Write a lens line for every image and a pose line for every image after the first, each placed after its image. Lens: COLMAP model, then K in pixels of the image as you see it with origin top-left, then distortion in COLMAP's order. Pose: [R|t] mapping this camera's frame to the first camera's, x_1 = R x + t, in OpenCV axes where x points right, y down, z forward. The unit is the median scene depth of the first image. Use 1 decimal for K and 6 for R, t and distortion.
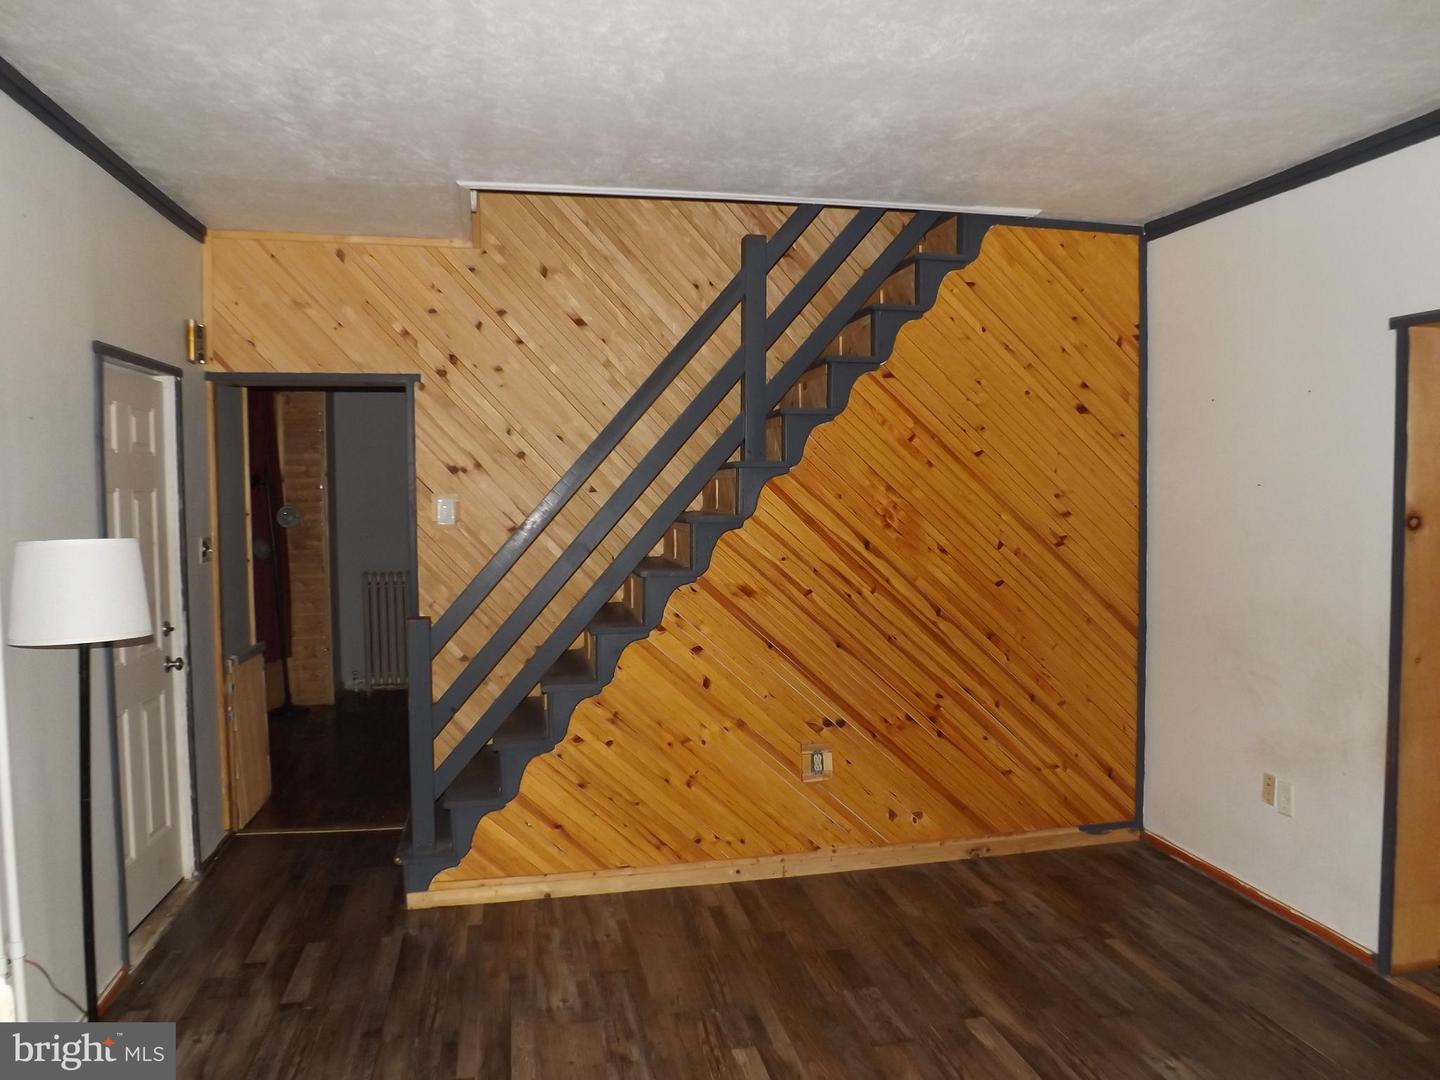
lens RADIAL K [[1045.9, 0, 719.6], [0, 1045.9, 544.5], [0, 0, 1]] dist [-0.055685, 0.011781]
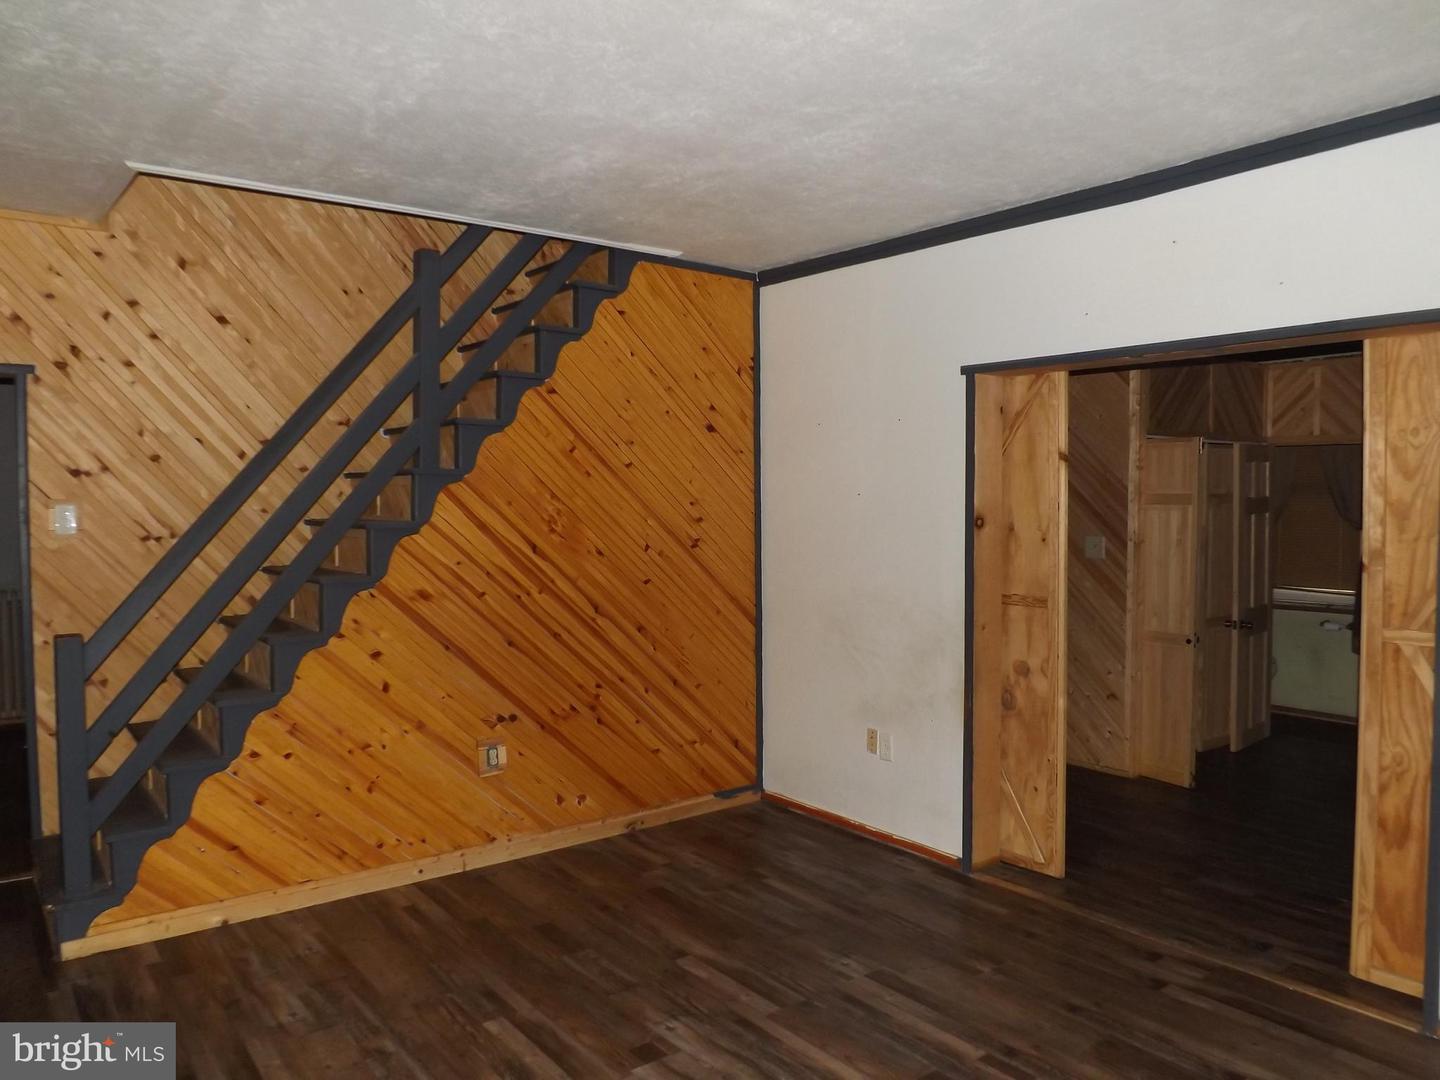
lens RADIAL K [[1045.9, 0, 719.6], [0, 1045.9, 544.5], [0, 0, 1]] dist [-0.055685, 0.011781]
pose [[0.899607, -0.012989, 0.436508, -0.157411], [0.018680, 0.999787, -0.008748, 0.009088], [-0.436301, 0.016023, 0.899658, -0.044681]]
